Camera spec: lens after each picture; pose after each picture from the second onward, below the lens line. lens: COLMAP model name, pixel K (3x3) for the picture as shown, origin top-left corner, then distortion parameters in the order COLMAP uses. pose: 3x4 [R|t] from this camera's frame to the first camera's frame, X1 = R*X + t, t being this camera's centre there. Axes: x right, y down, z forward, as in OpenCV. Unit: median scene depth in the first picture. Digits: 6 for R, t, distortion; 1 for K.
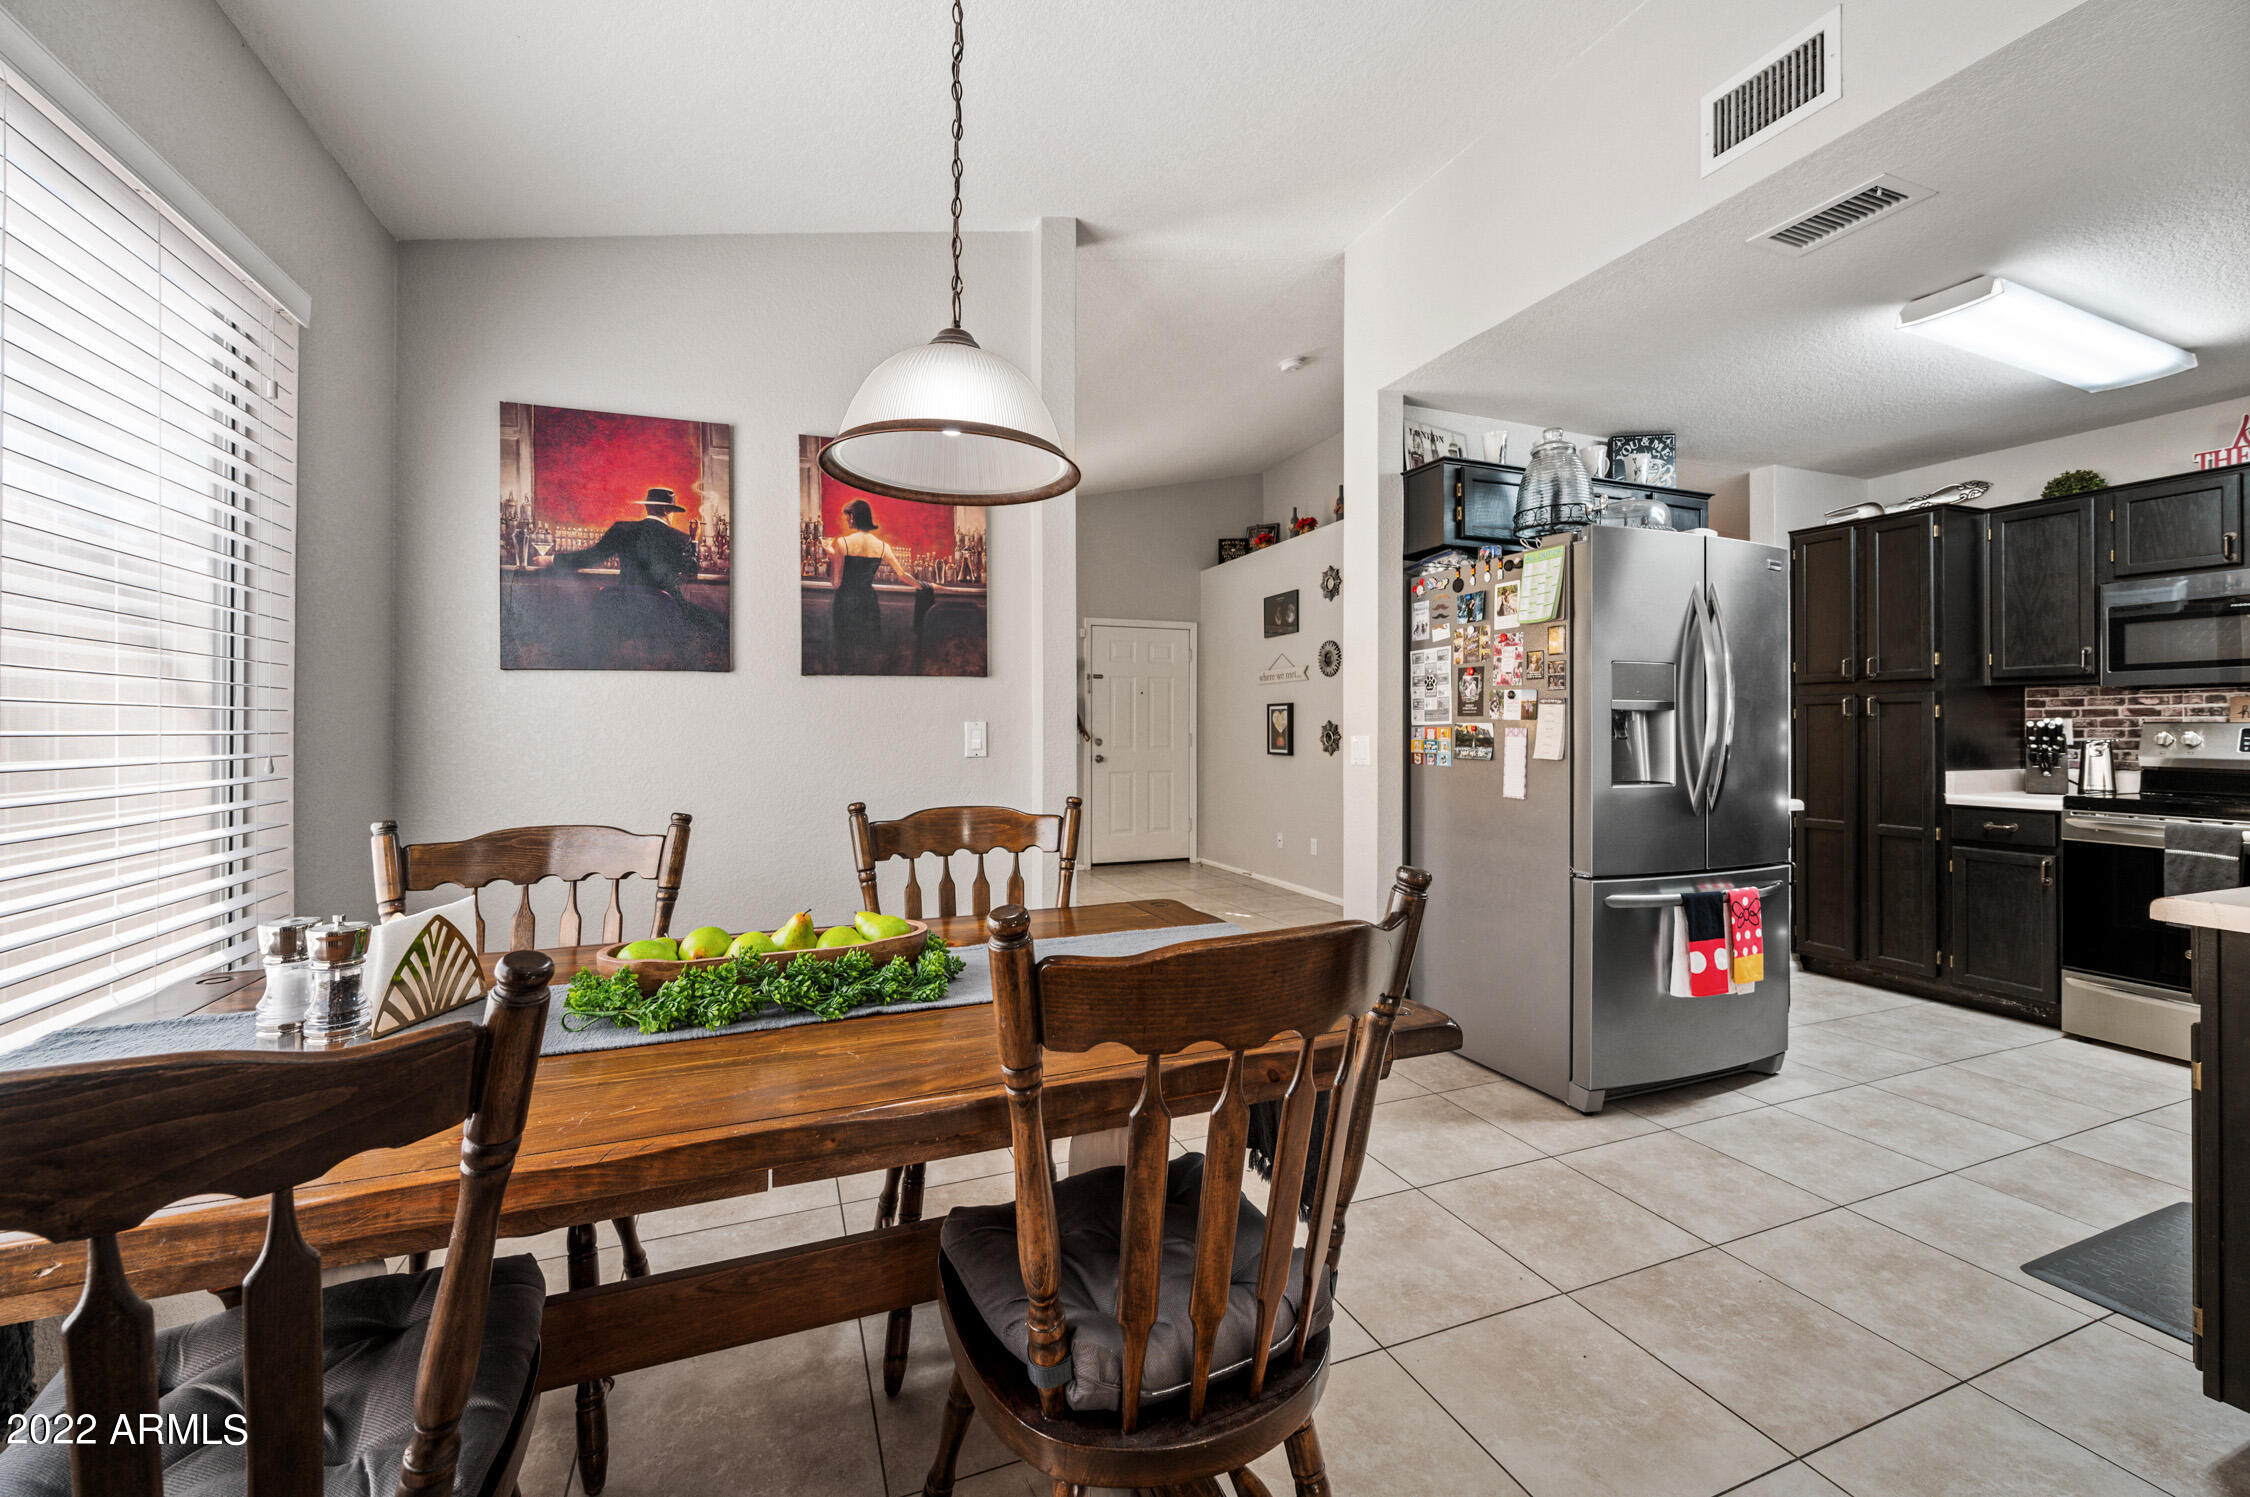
lens RADIAL K [[896.2, 0, 1123.9], [0, 896.2, 721.5], [0, 0, 1]] dist [-0.000072, -0.000126]
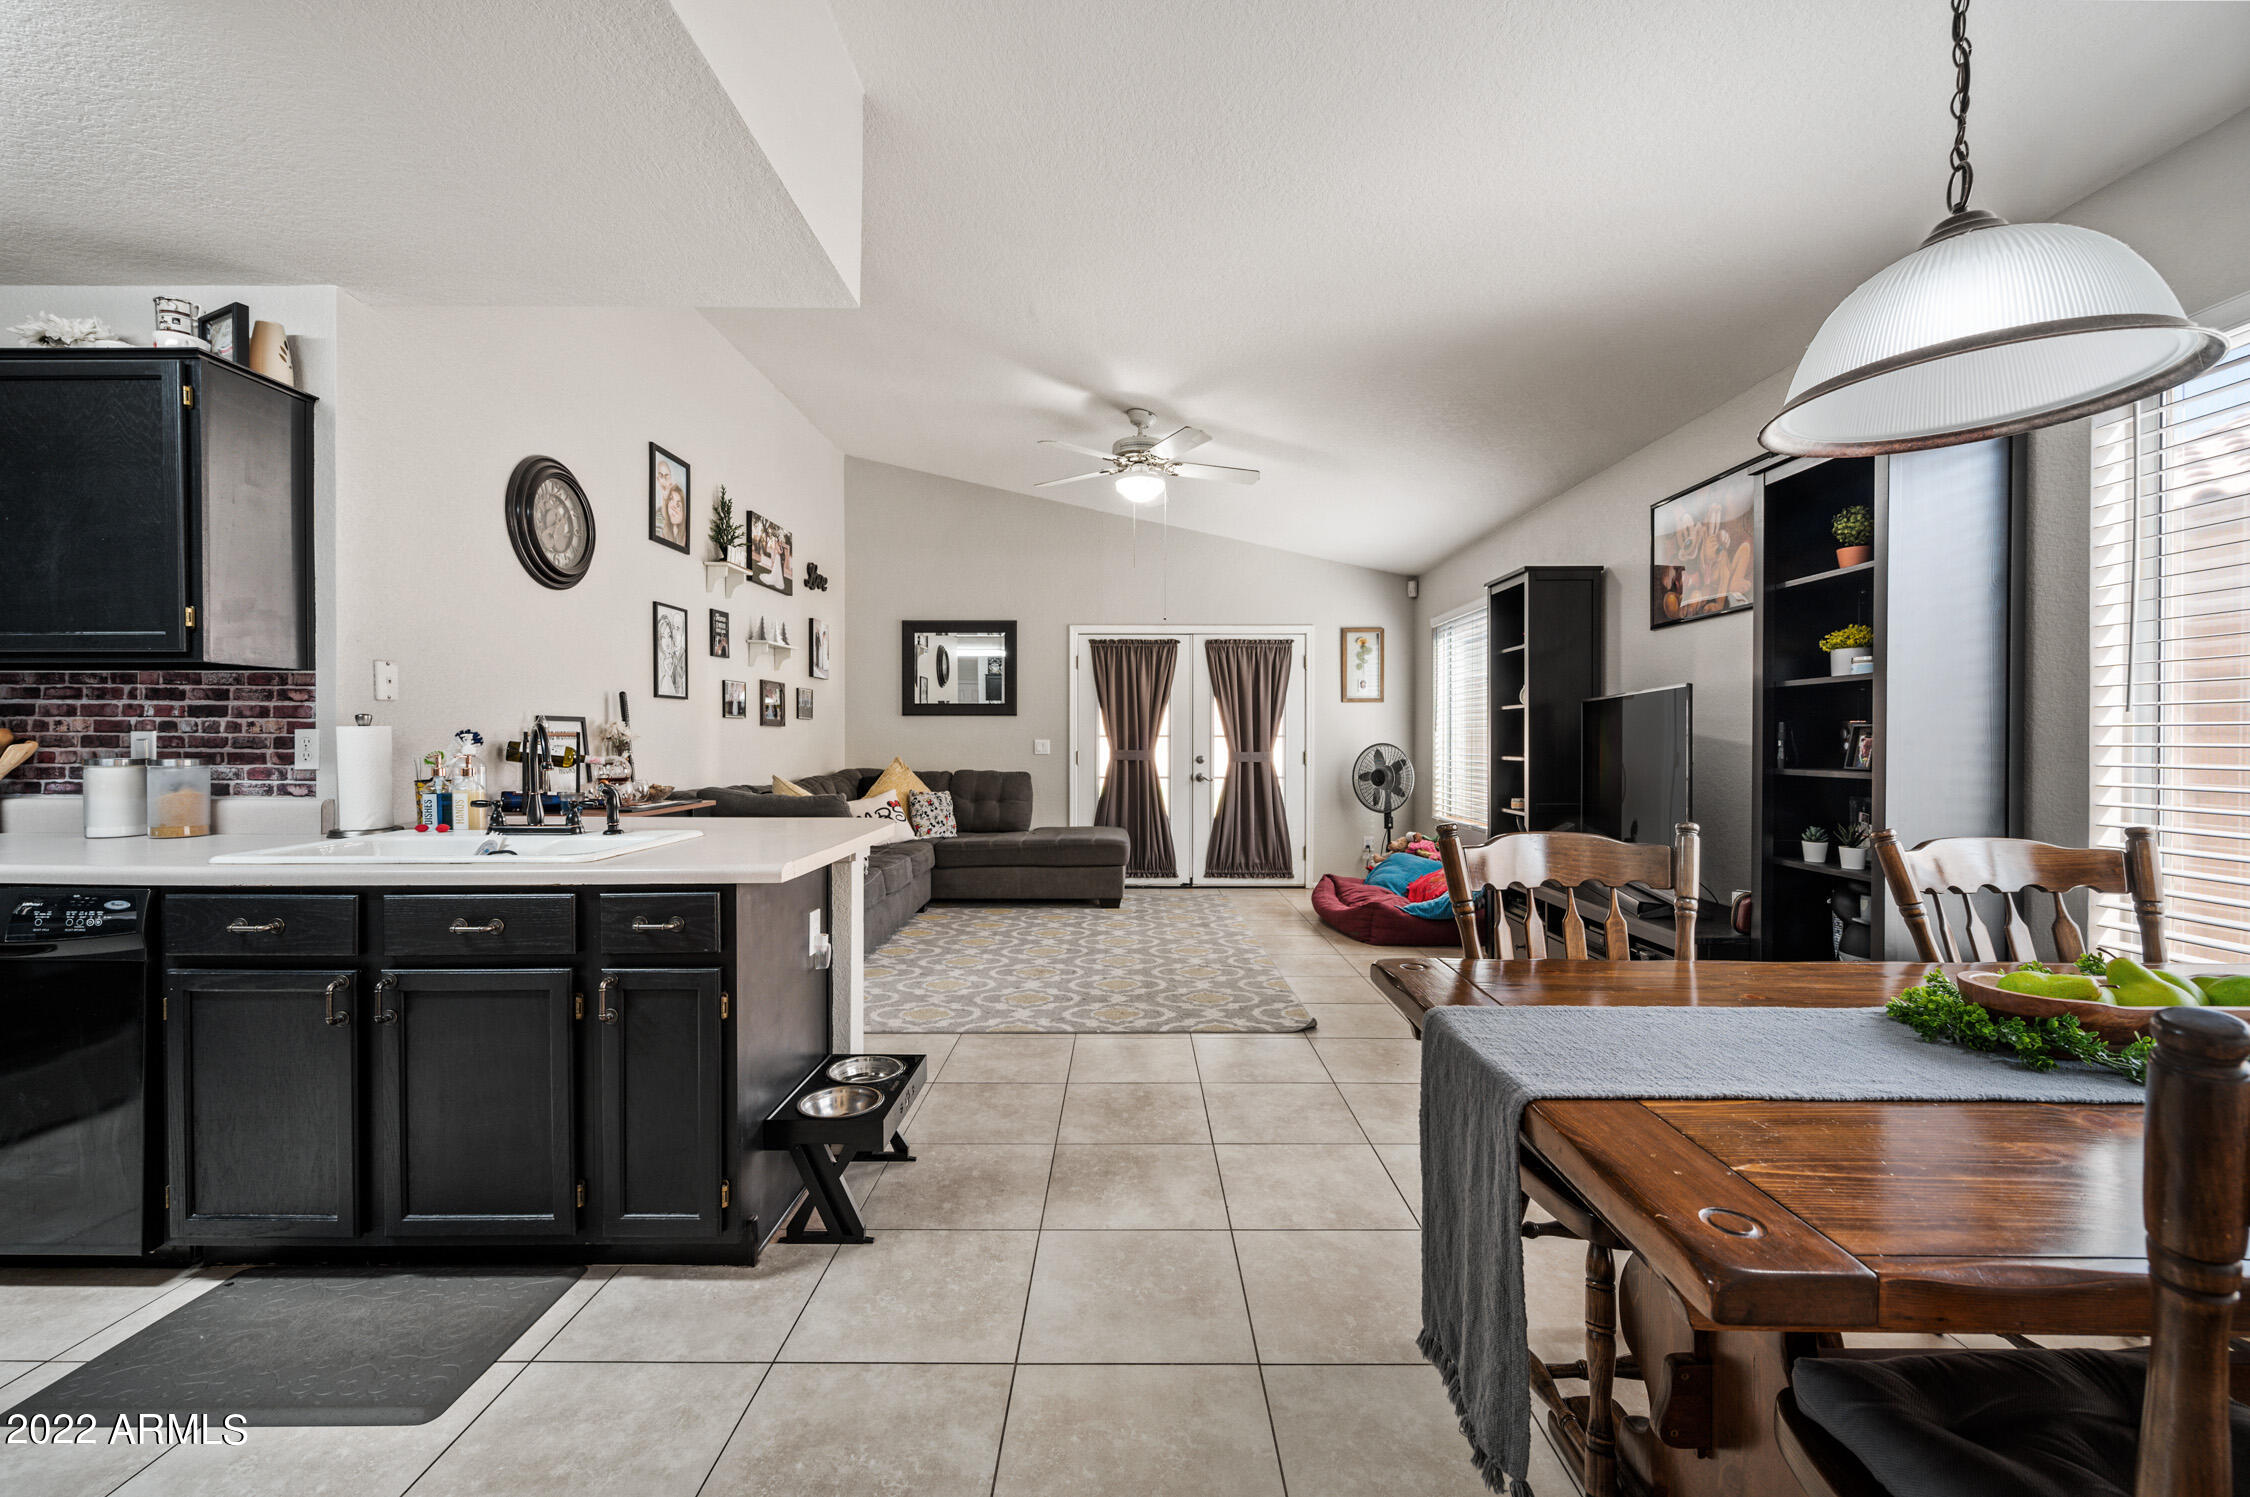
lens RADIAL K [[889.7, 0, 1126.9], [0, 889.7, 735.4], [0, 0, 1]] dist [-0.000174, -0.000321]
pose [[-0.928241, 0.000182, 0.371979, 0.098308], [-0.005379, 0.999889, -0.013911, 0.010234], [-0.371940, -0.014914, -0.928137, 1.061174]]
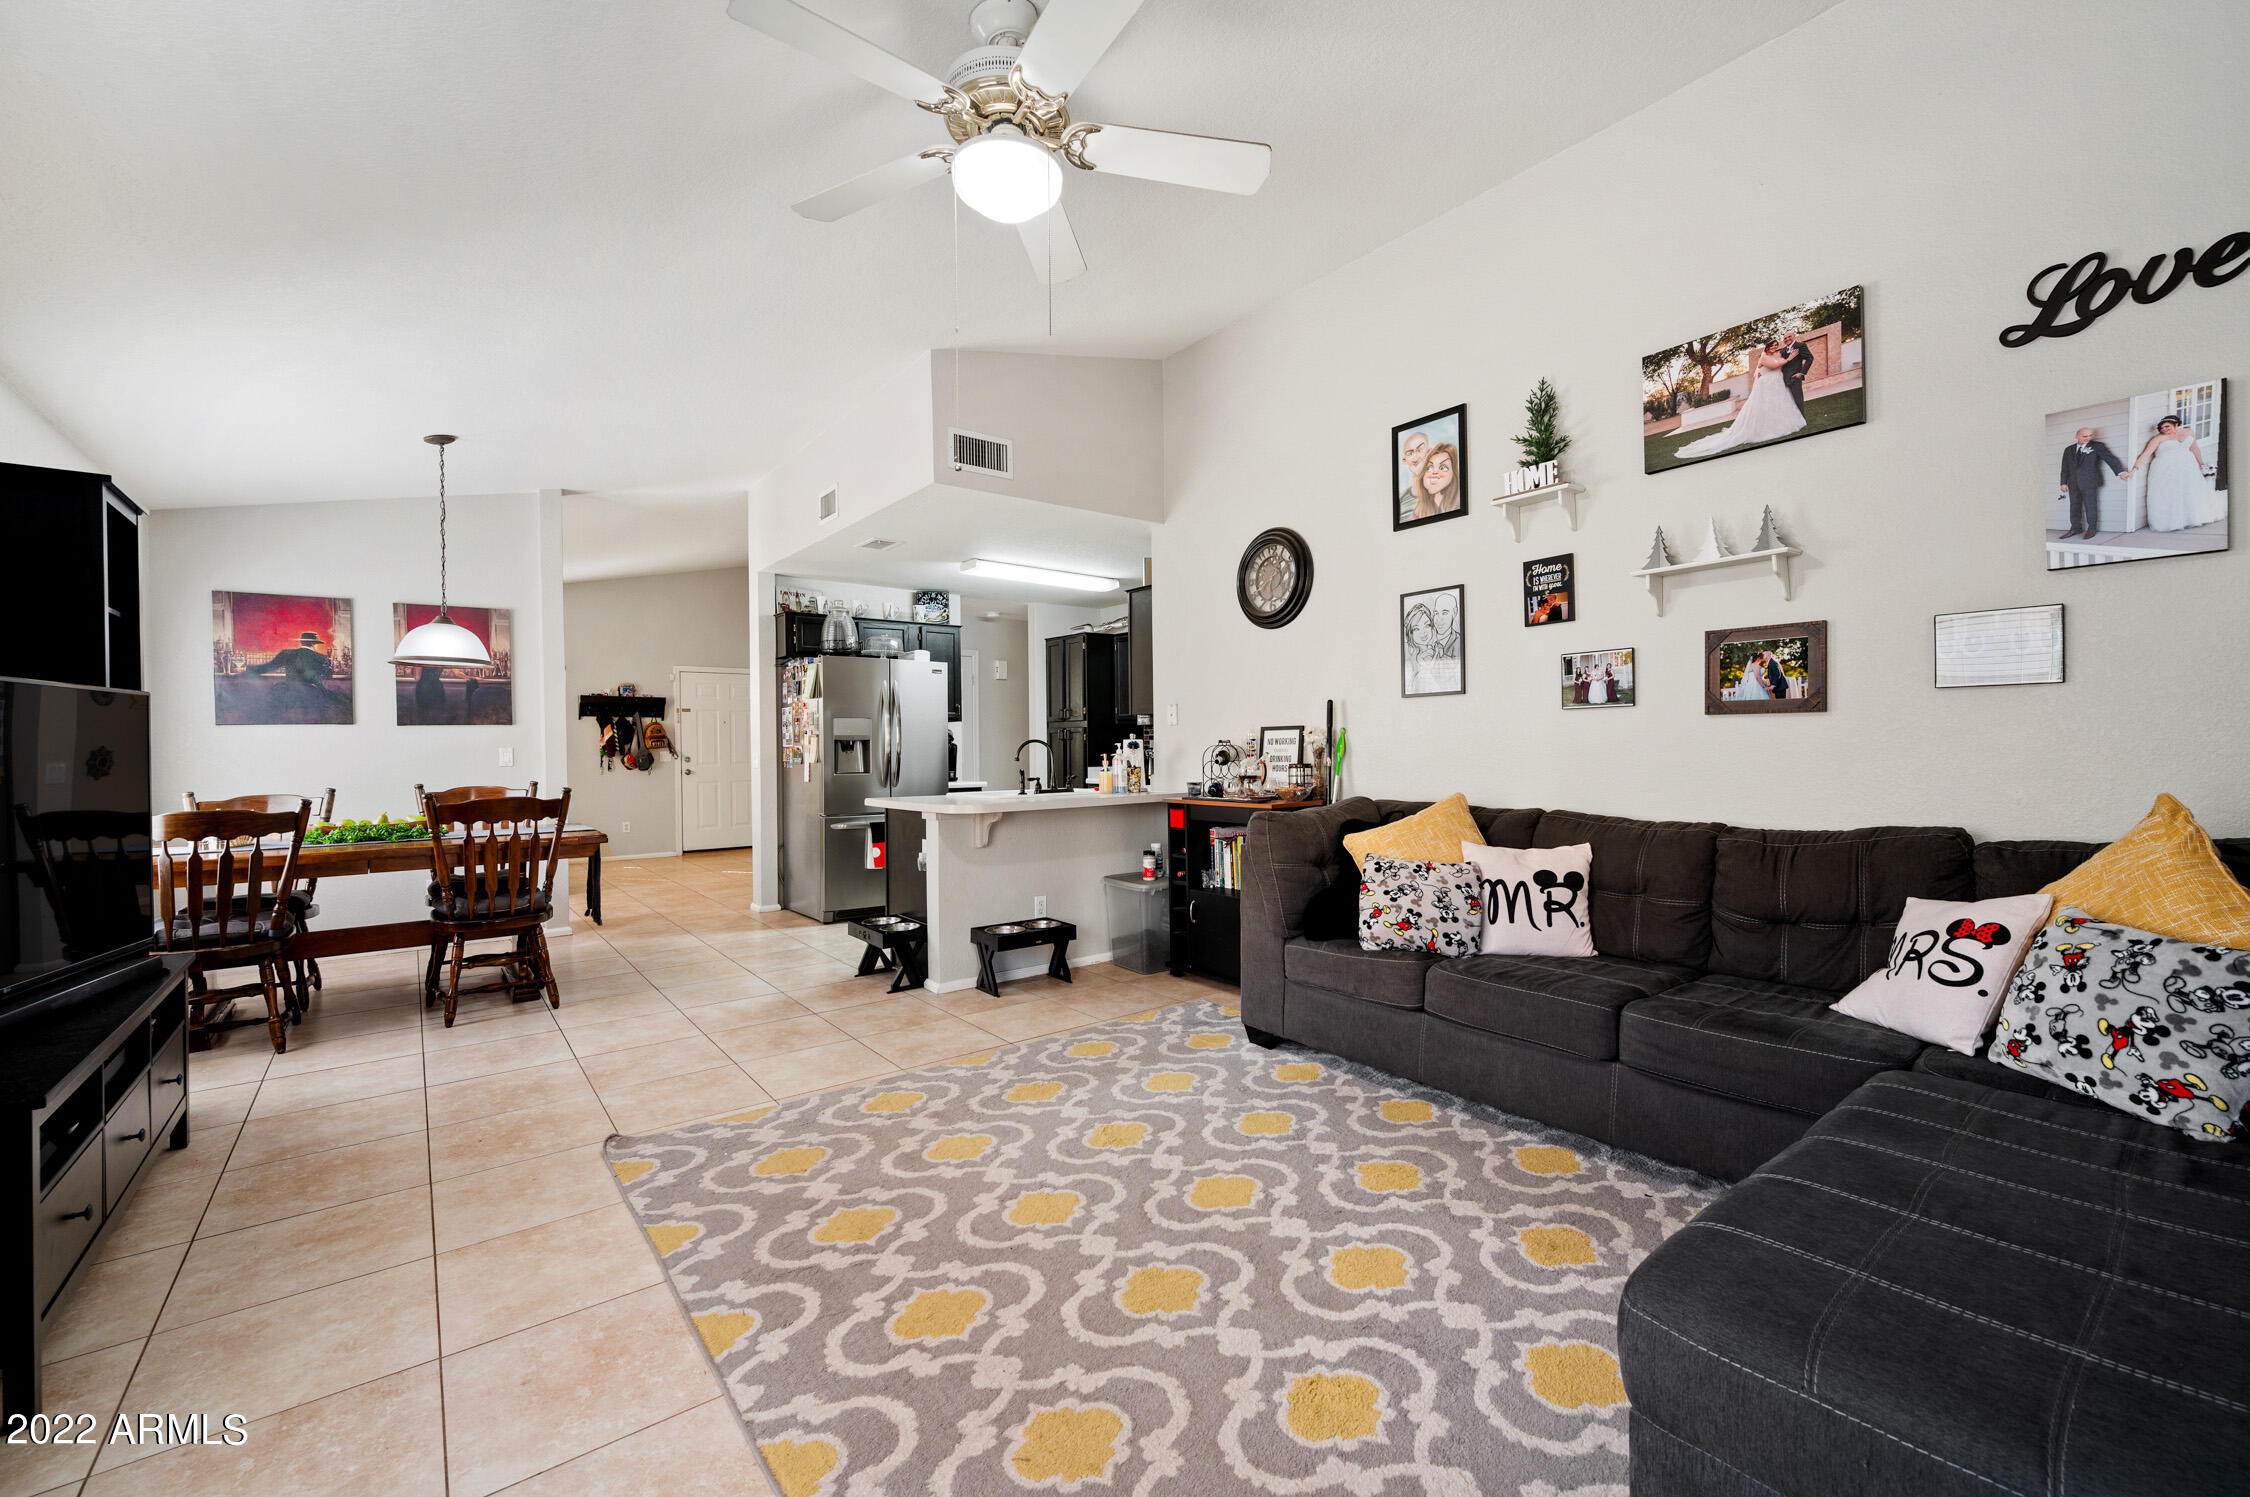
lens RADIAL K [[906.8, 0, 1123.7], [0, 906.8, 753.8], [0, 0, 1]] dist [-0.000792, -0.000276]
pose [[0.958469, -0.012012, 0.284944, 0.579669], [0.007315, 0.999819, 0.017544, -0.012530], [-0.285103, -0.014731, 0.958384, -1.312196]]
